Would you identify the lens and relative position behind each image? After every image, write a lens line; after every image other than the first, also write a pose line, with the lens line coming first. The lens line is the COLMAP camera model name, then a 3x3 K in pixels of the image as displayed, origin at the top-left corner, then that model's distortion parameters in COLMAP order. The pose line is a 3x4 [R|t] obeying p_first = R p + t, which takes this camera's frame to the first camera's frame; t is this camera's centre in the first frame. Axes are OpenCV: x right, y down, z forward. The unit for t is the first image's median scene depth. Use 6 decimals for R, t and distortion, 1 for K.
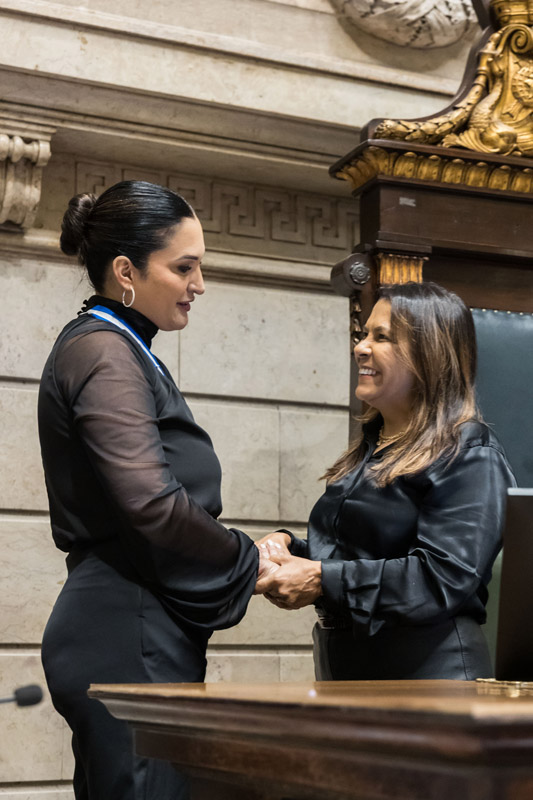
lens RADIAL K [[1499.9, 0, 287.0], [0, 1499.9, 438.0], [0, 0, 1]] dist [0.030406, 0.128251]
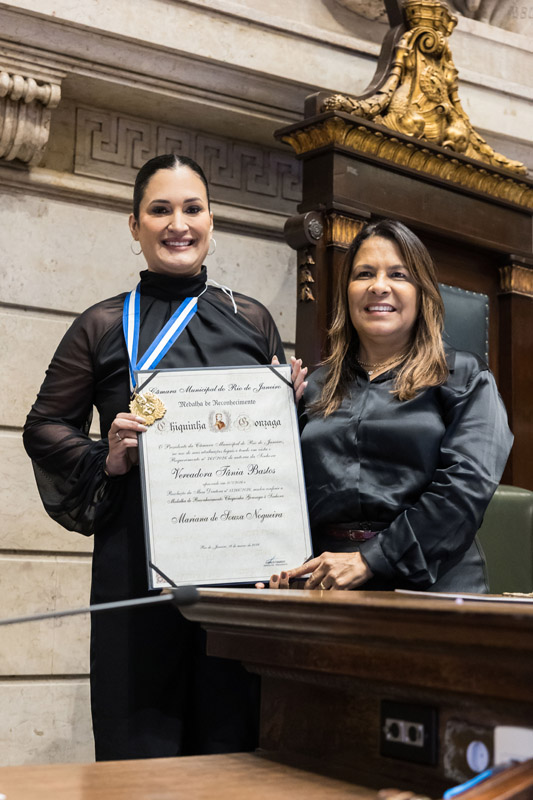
lens RADIAL K [[1290.1, 0, 243.7], [0, 1290.1, 442.9], [0, 0, 1]] dist [0.014518, 0.120308]
pose [[0.995848, 0.036889, 0.083219, -0.092481], [-0.040517, 0.998282, 0.042336, 0.012928], [-0.081514, -0.045532, 0.995632, 0.057117]]
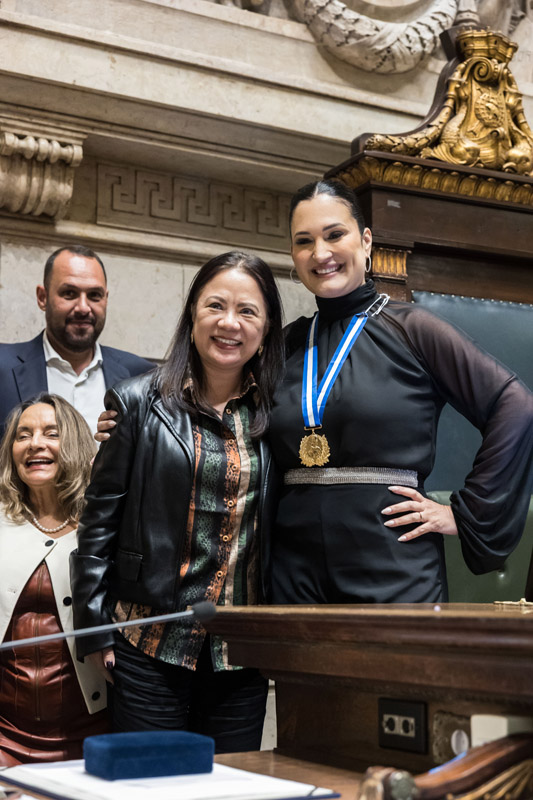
lens RADIAL K [[1304.9, 0, 264.4], [0, 1304.9, 410.2], [0, 0, 1]] dist [0.028807, 0.028487]
pose [[0.996977, 0.008295, 0.077256, -0.091021], [-0.008638, 0.999954, 0.004115, 0.002318], [-0.077218, -0.004770, 0.997003, -0.021402]]
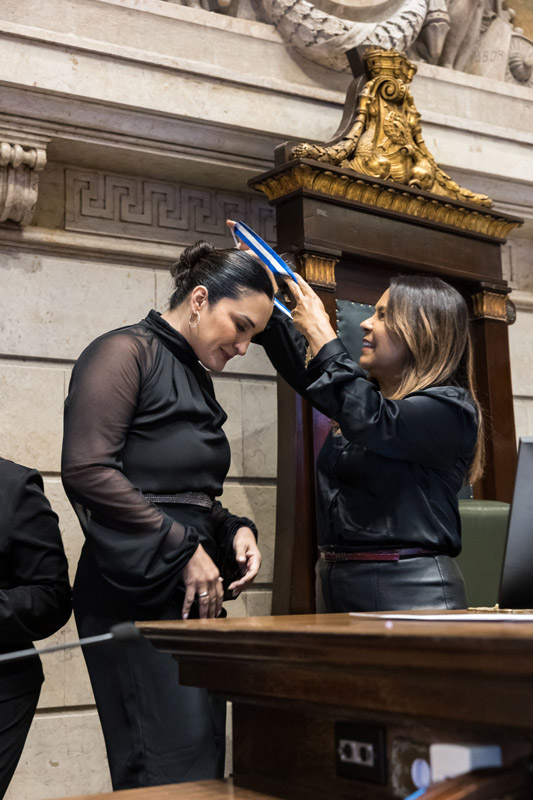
lens RADIAL K [[1222.6, 0, 267.3], [0, 1222.6, 407.6], [0, 0, 1]] dist [0.023593, 0.059247]
pose [[0.997277, -0.014658, 0.072279, -0.058126], [0.015126, 0.999868, -0.005937, 0.007735], [-0.072183, 0.007014, 0.997367, 0.055440]]
